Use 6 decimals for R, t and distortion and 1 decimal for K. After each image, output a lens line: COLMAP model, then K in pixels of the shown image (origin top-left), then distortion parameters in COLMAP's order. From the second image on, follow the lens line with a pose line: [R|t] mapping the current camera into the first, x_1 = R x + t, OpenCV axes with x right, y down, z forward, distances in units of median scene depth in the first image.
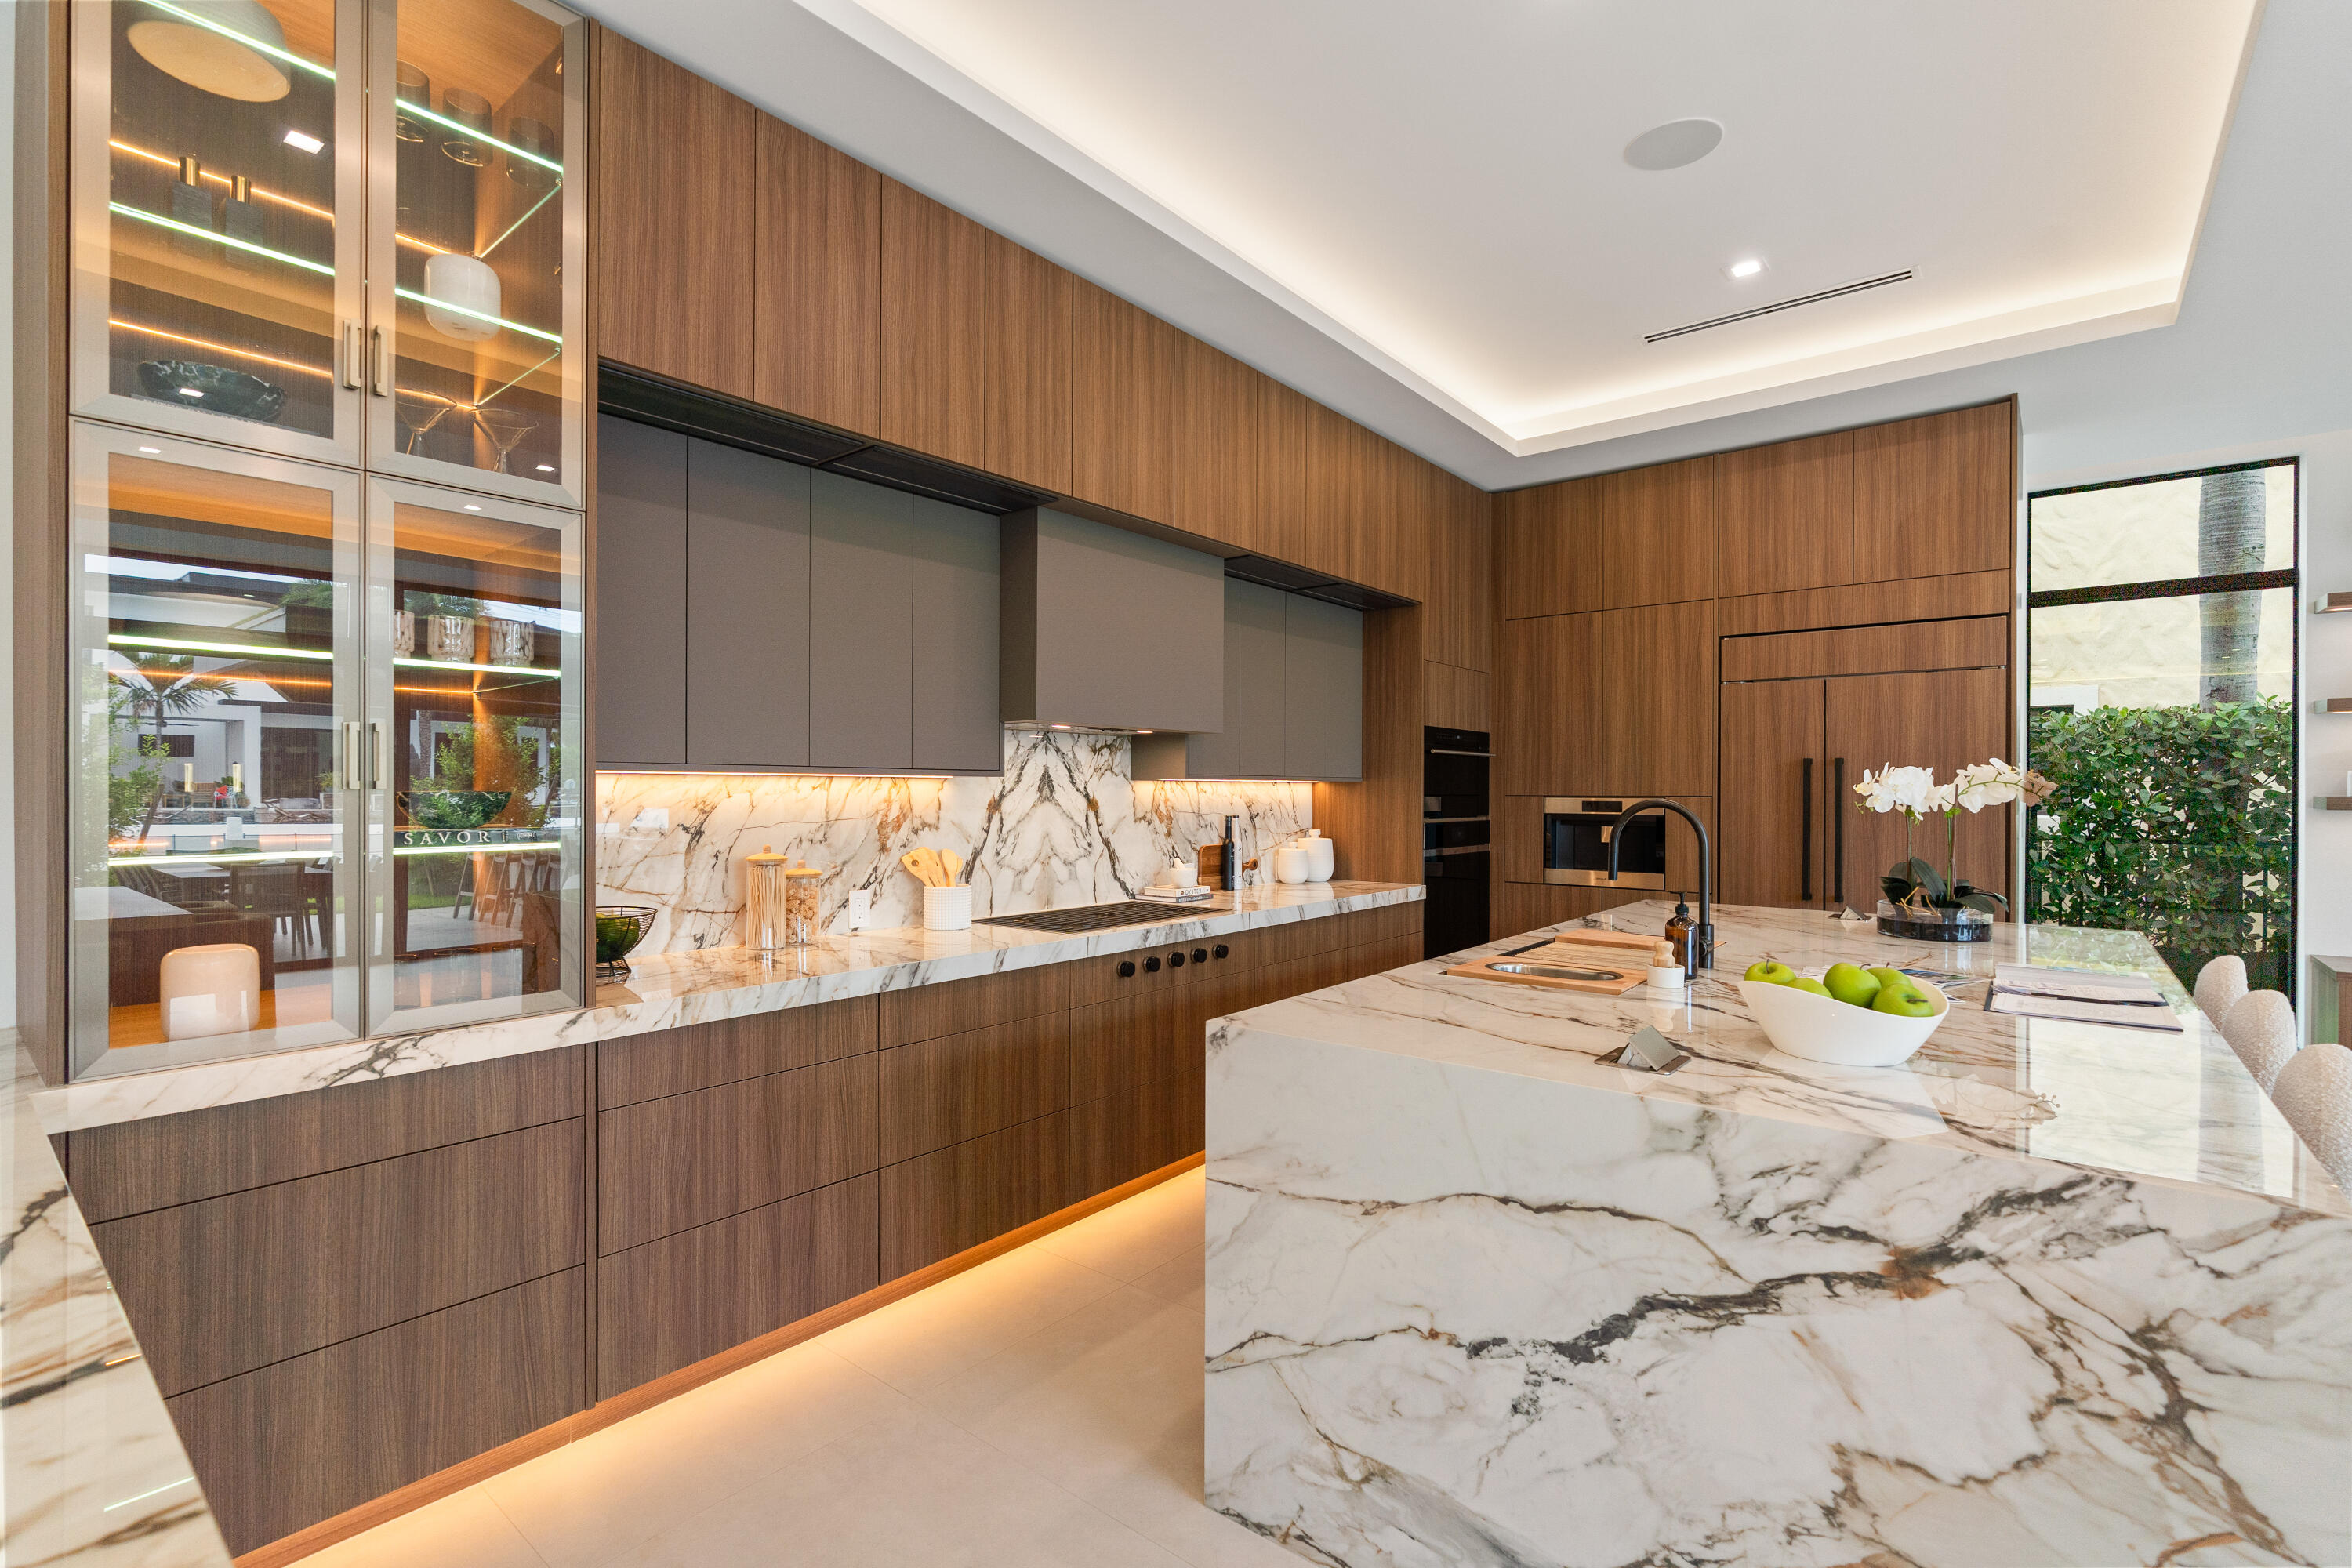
lens RADIAL K [[1068.2, 0, 1172.0], [0, 1068.2, 789.3], [0, 0, 1]] dist [-0.004570, 0.000561]
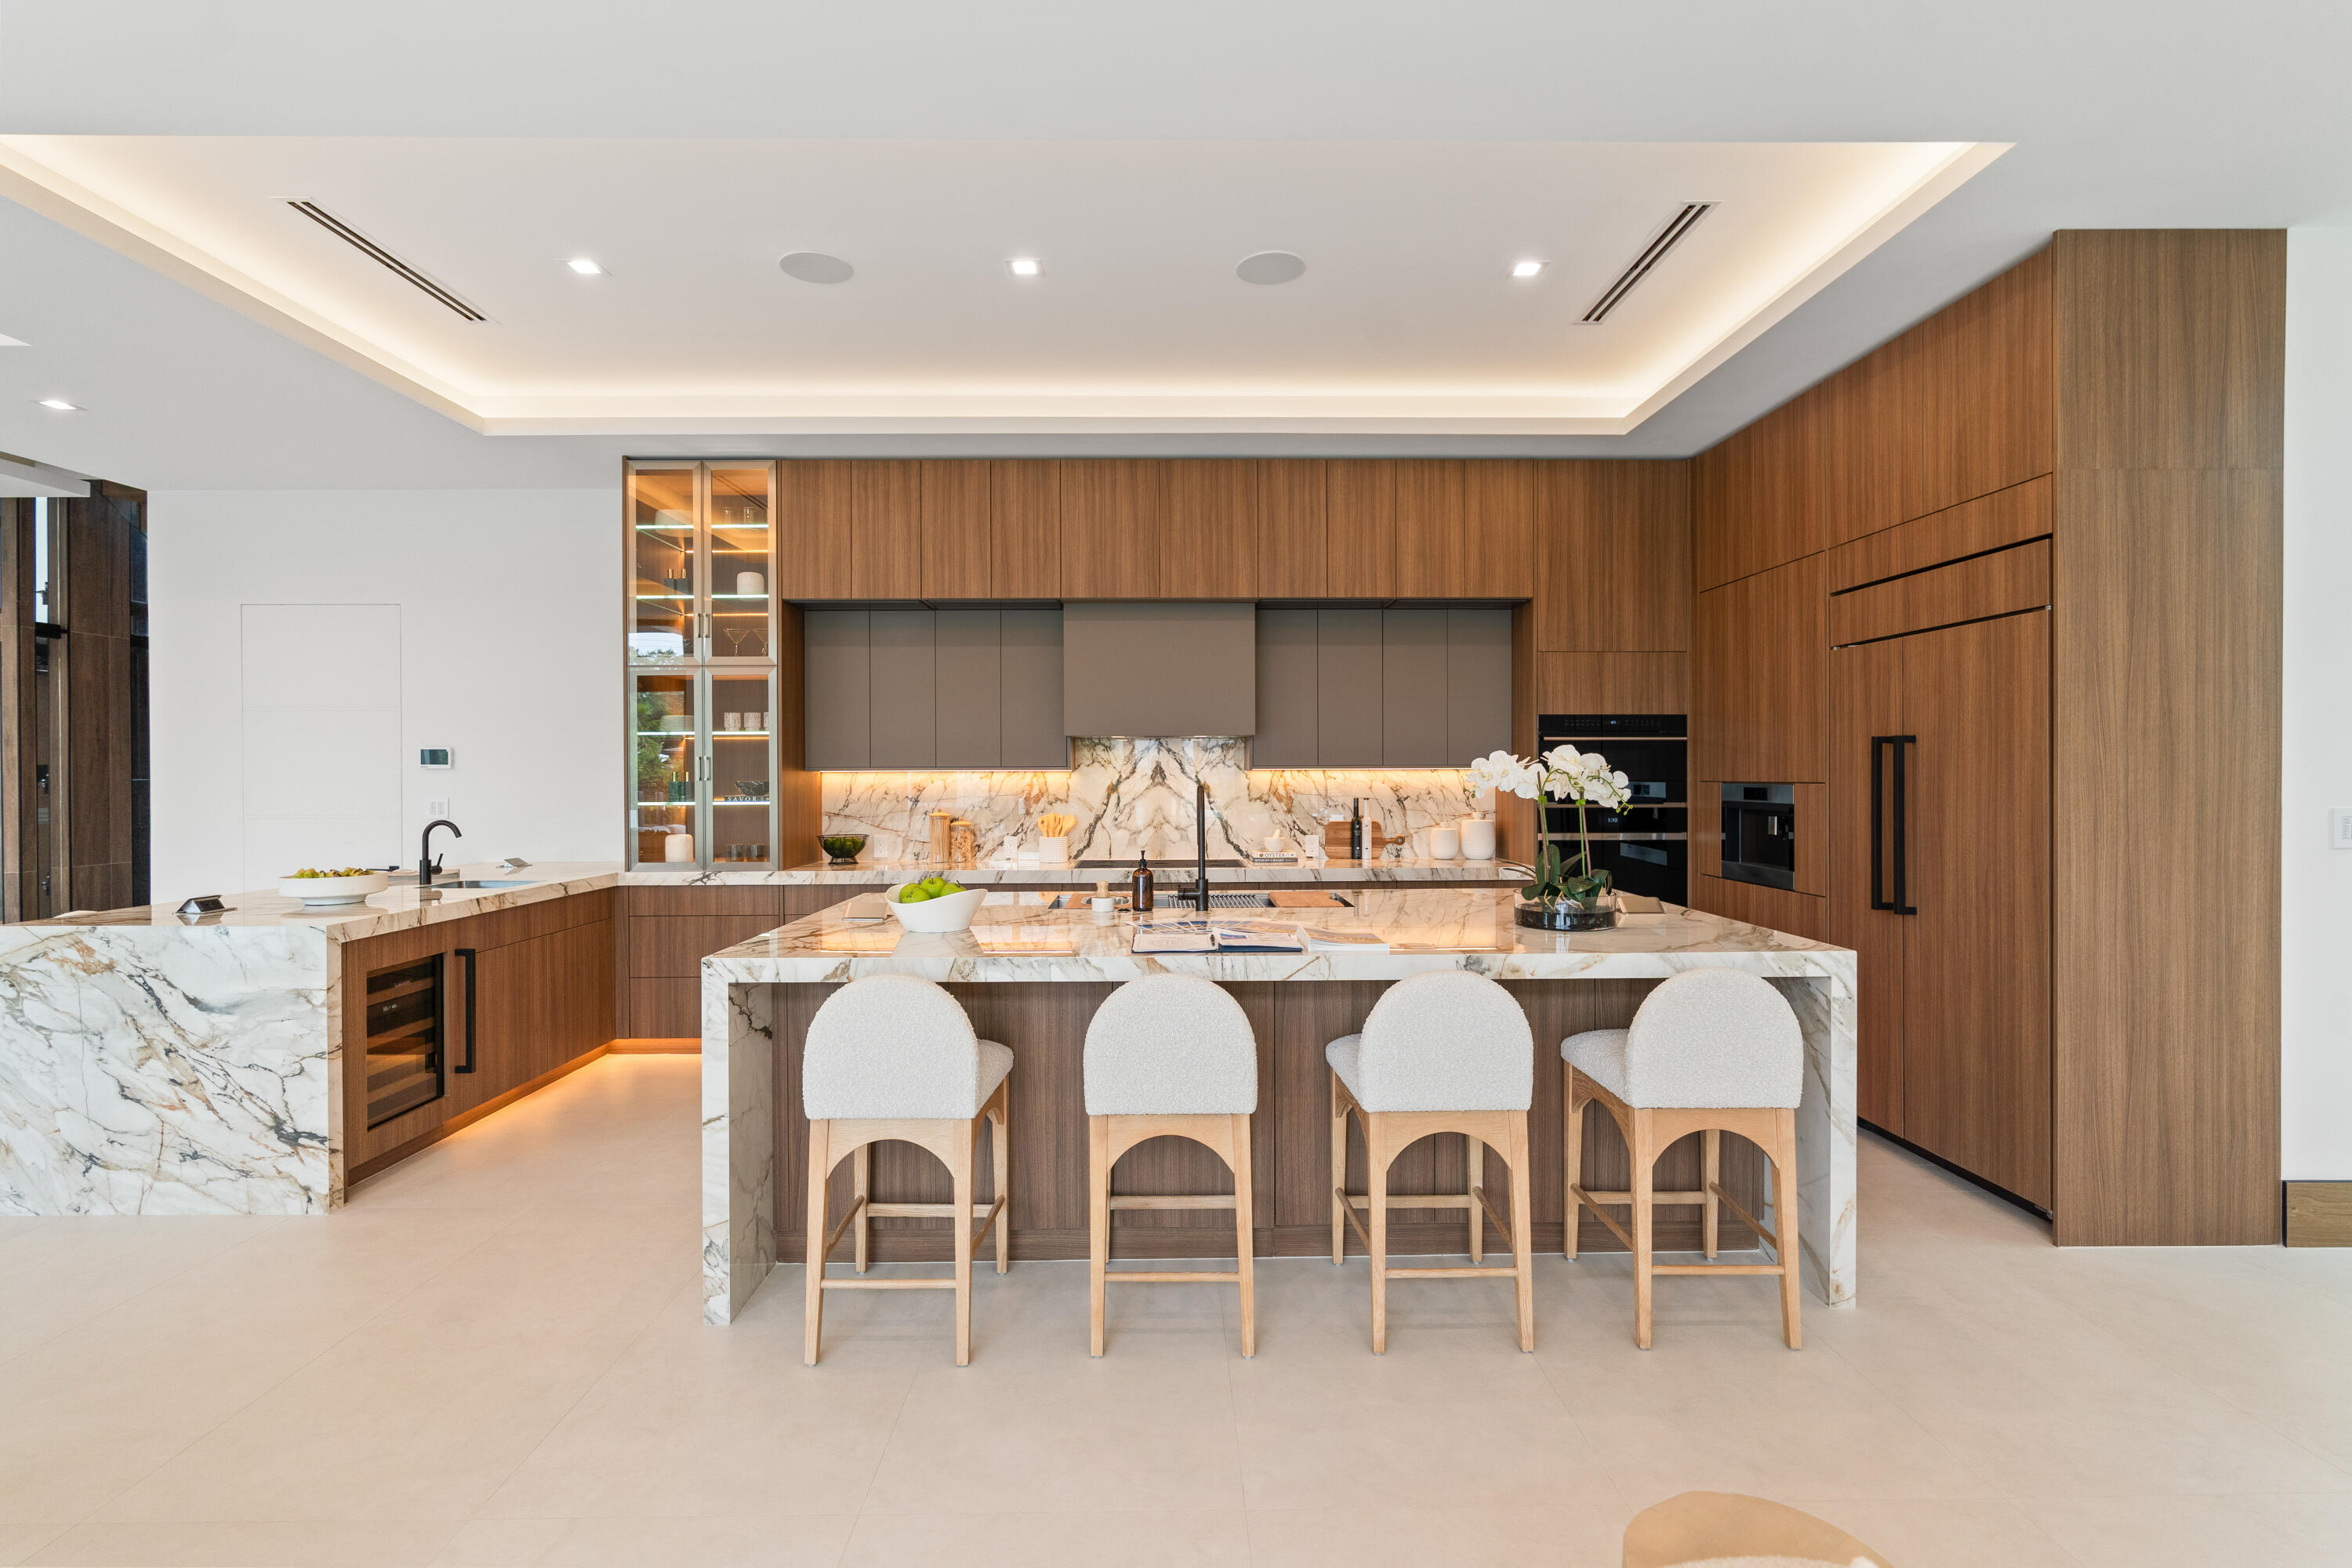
lens RADIAL K [[1073.1, 0, 1177.2], [0, 1073.1, 776.4], [0, 0, 1]] dist [-0.001173, 0.000215]
pose [[0.644796, -0.002915, -0.764349, 1.219755], [0.006168, 0.999980, 0.001389, -0.003871], [0.764330, -0.005611, 0.644801, 0.079240]]
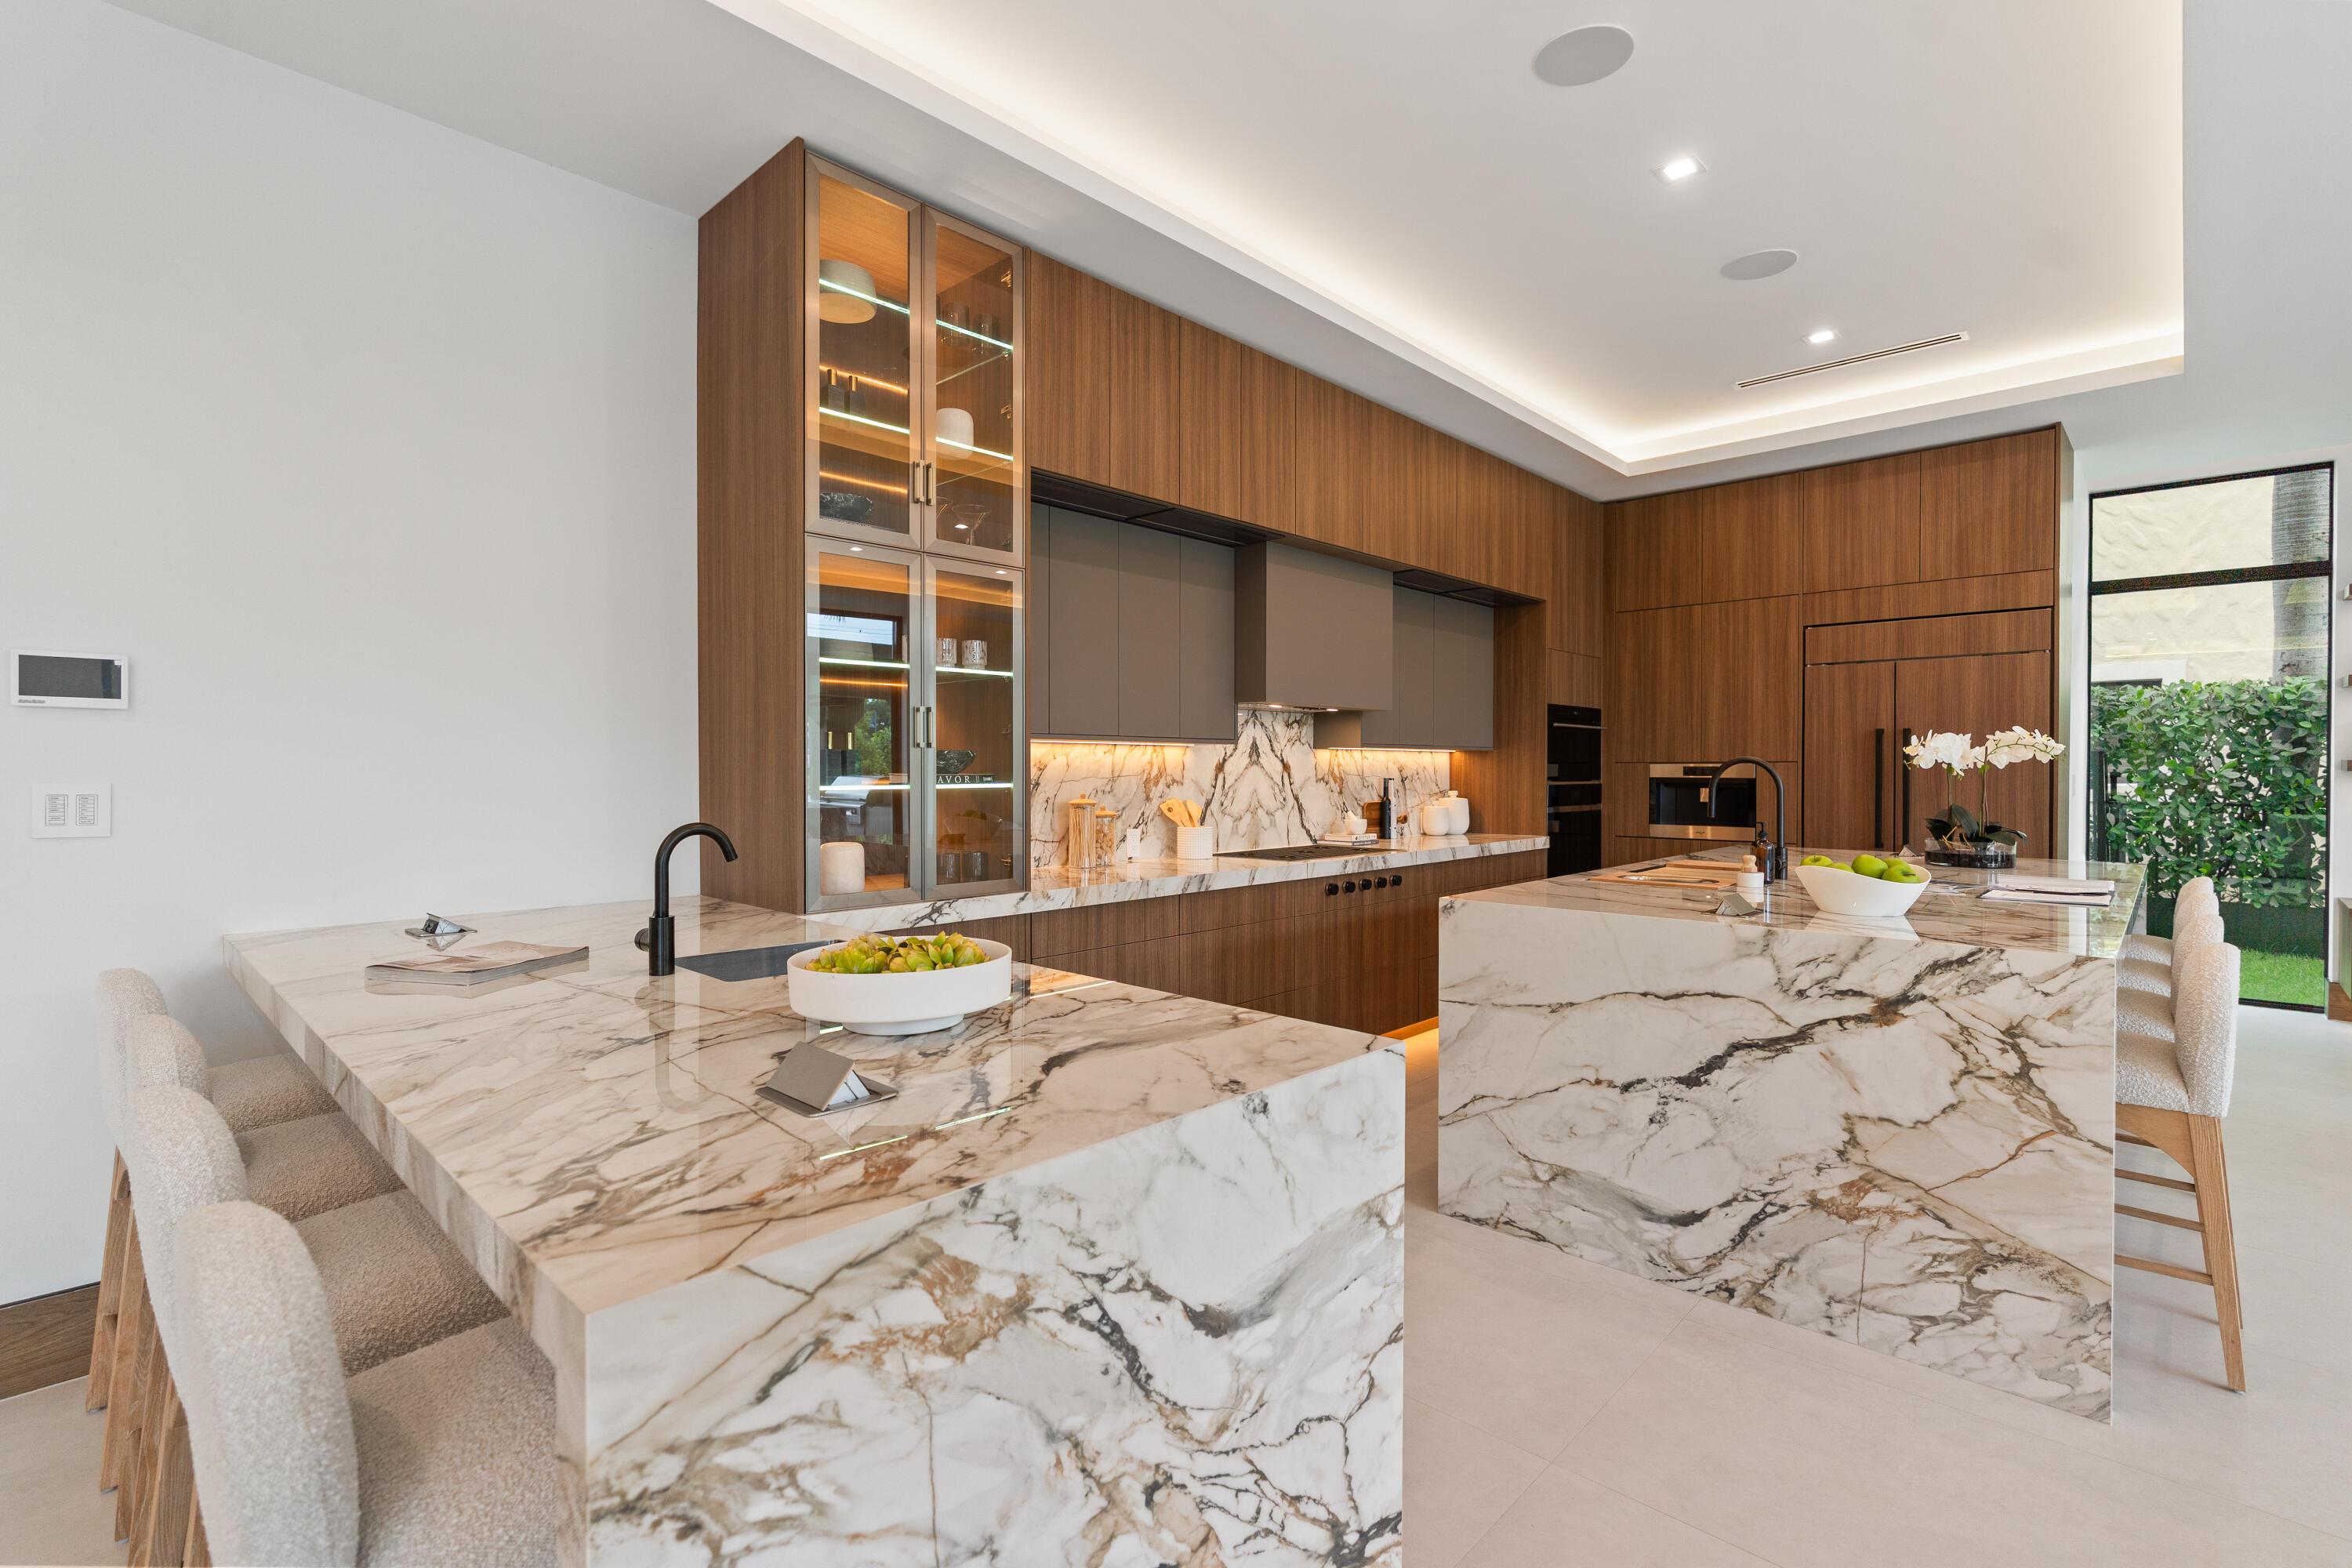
lens RADIAL K [[1073.1, 0, 1177.2], [0, 1073.1, 776.4], [0, 0, 1]] dist [-0.001173, 0.000215]
pose [[0.997694, -0.002002, -0.067840, -0.145581], [0.002555, 0.999964, 0.008072, 0.017495], [0.067821, -0.008227, 0.997664, -0.343984]]
